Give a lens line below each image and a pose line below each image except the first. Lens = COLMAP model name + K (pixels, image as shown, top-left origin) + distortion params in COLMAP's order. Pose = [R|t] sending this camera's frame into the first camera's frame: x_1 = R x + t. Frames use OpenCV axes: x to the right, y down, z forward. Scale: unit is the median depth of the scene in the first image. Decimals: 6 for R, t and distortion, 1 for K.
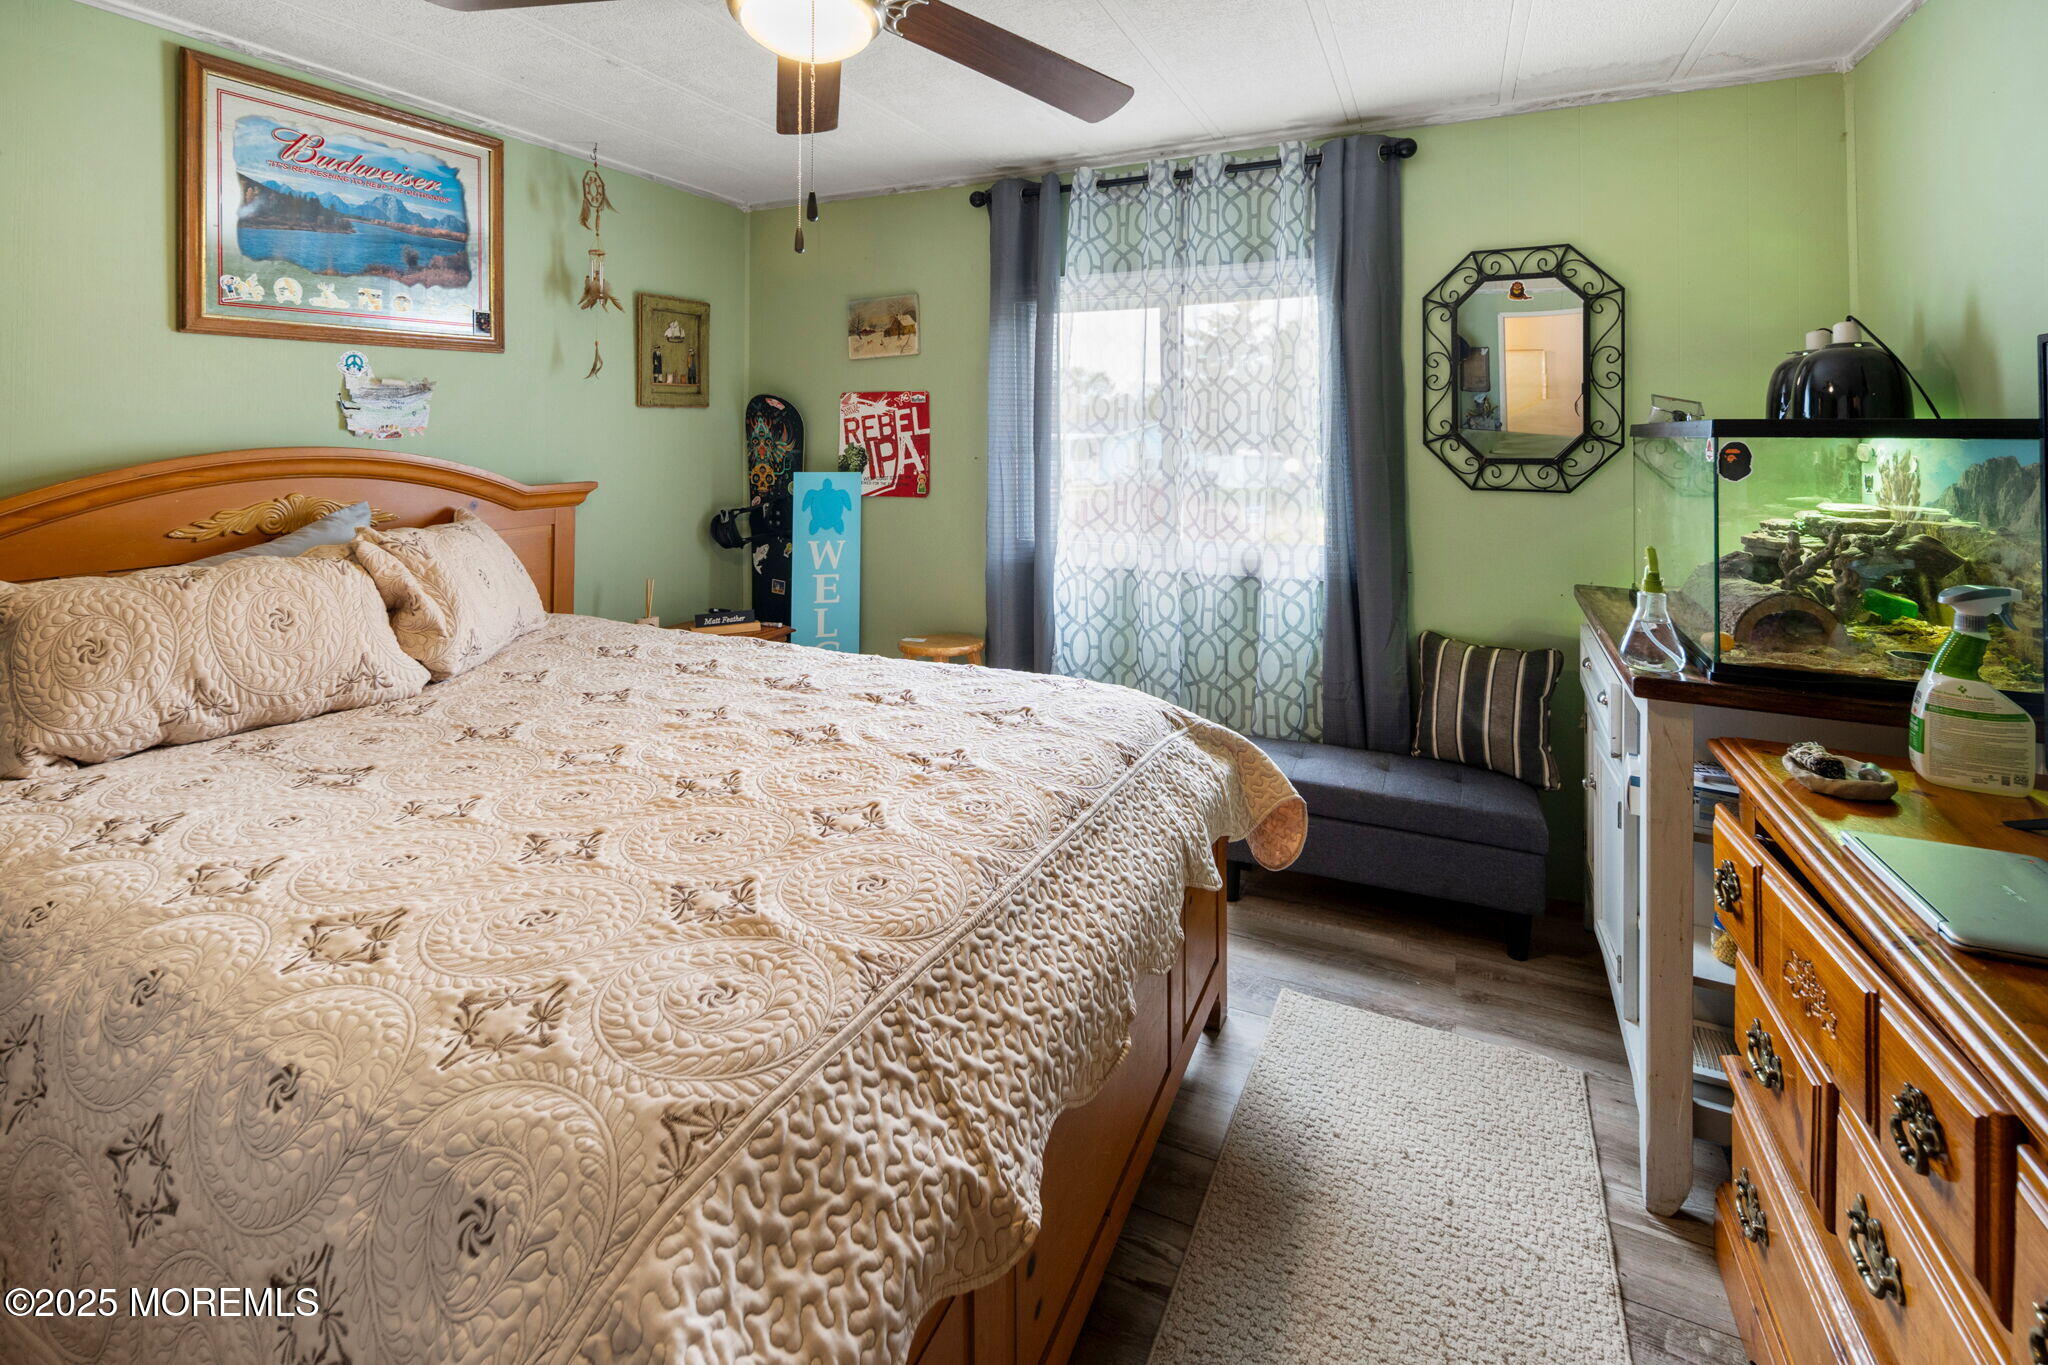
lens RADIAL K [[905.5, 0, 1037.1], [0, 905.5, 548.2], [0, 0, 1]] dist [0.000724, -0.000006]
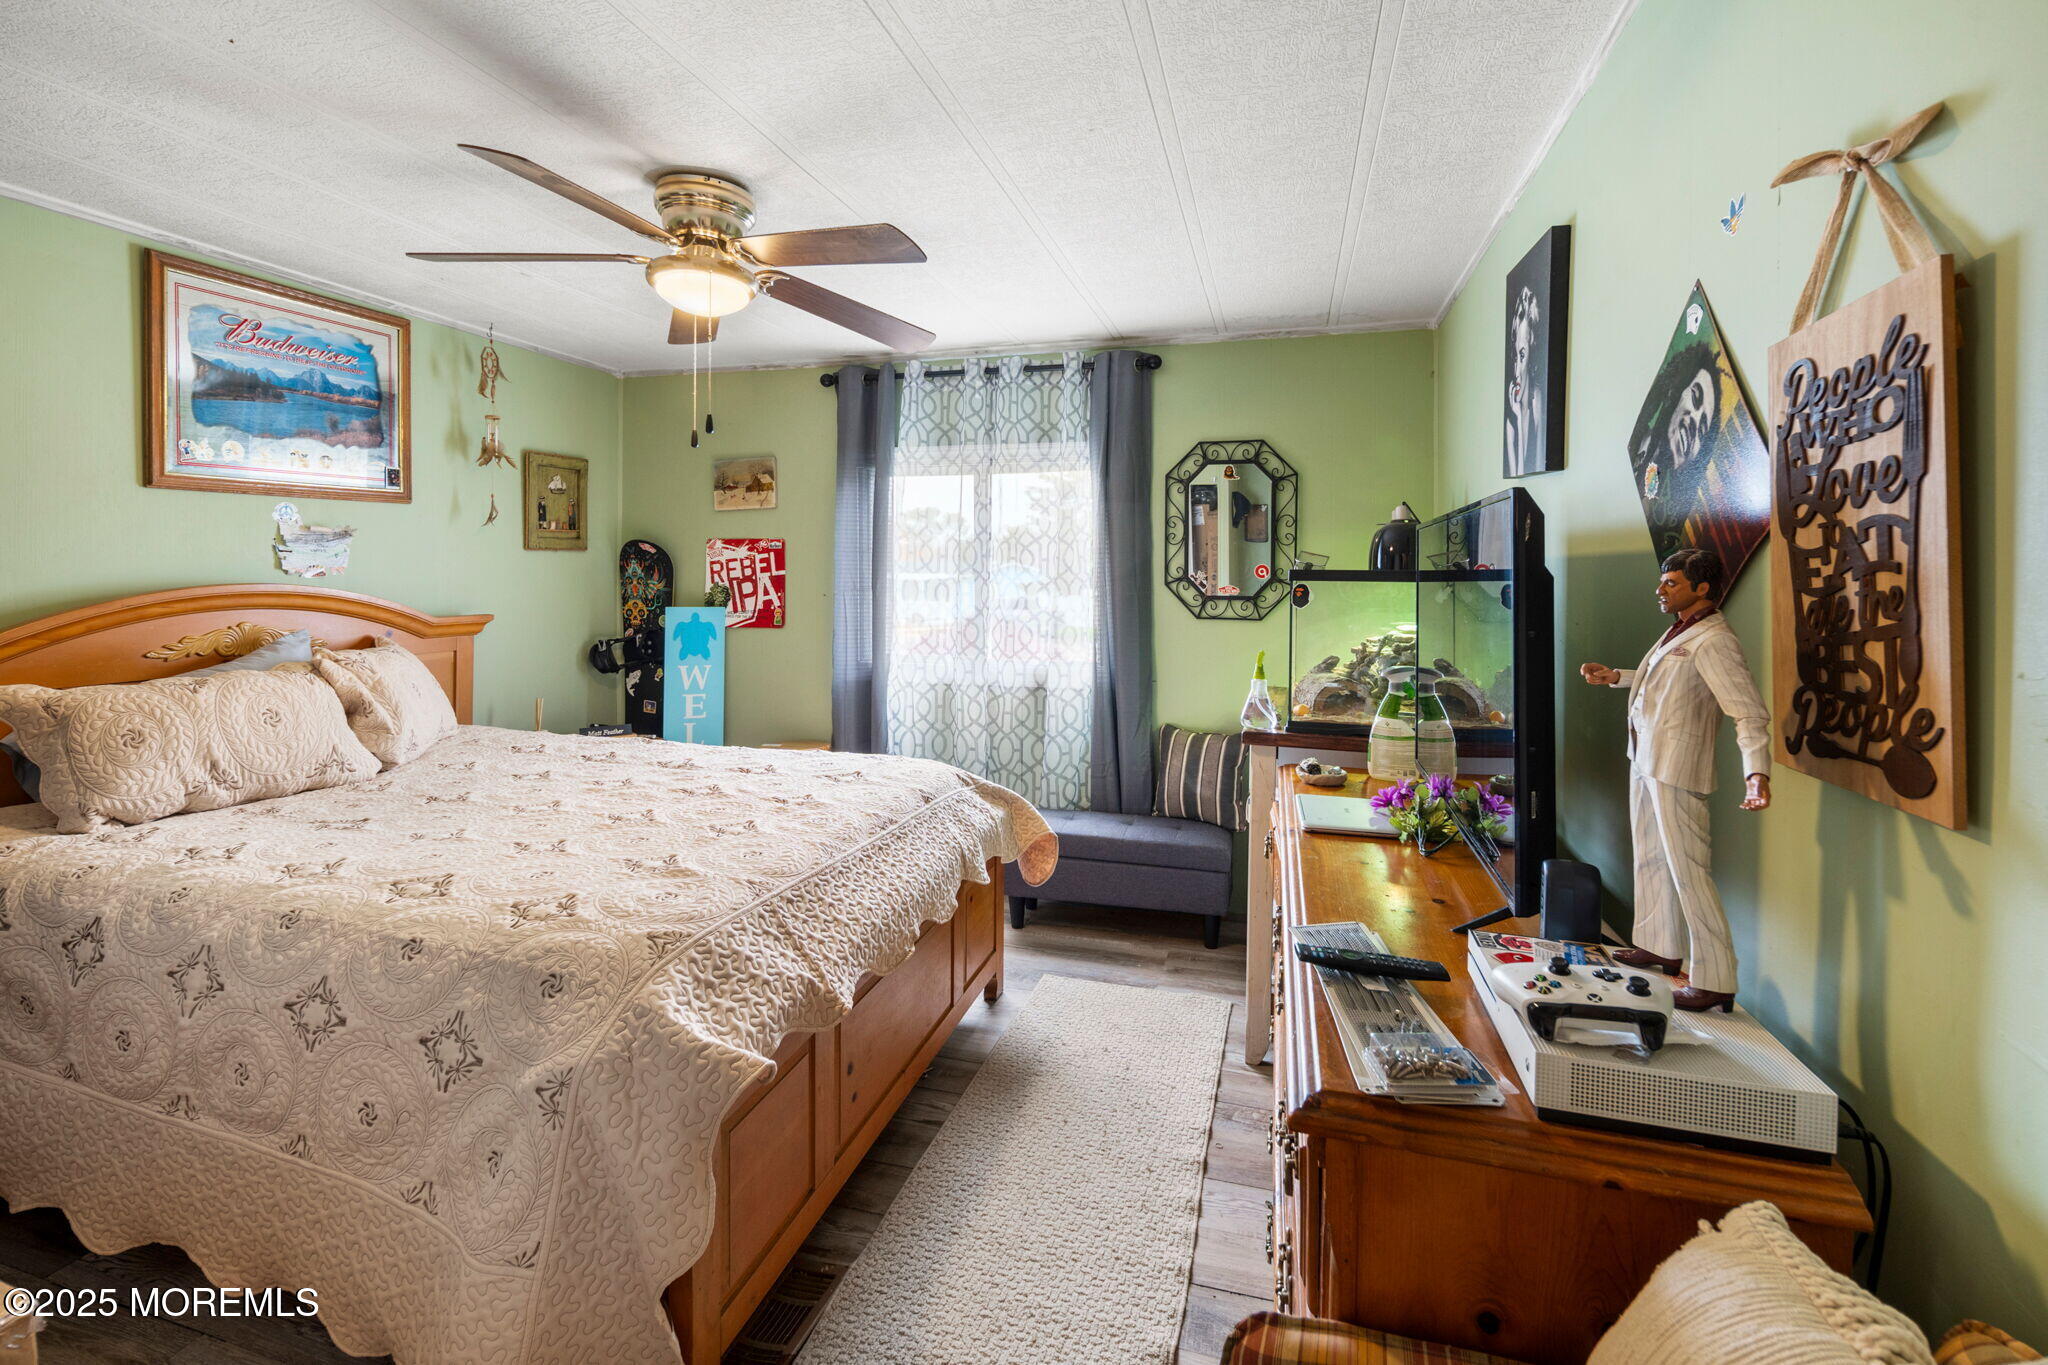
lens RADIAL K [[1053.3, 0, 1019.0], [0, 1053.3, 638.5], [0, 0, 1]] dist [0.000036, -0.000181]
pose [[0.994139, -0.001564, 0.108099, 0.046977], [0.008444, 0.997964, -0.063215, 0.059781], [-0.107780, 0.063757, 0.992128, -0.506427]]
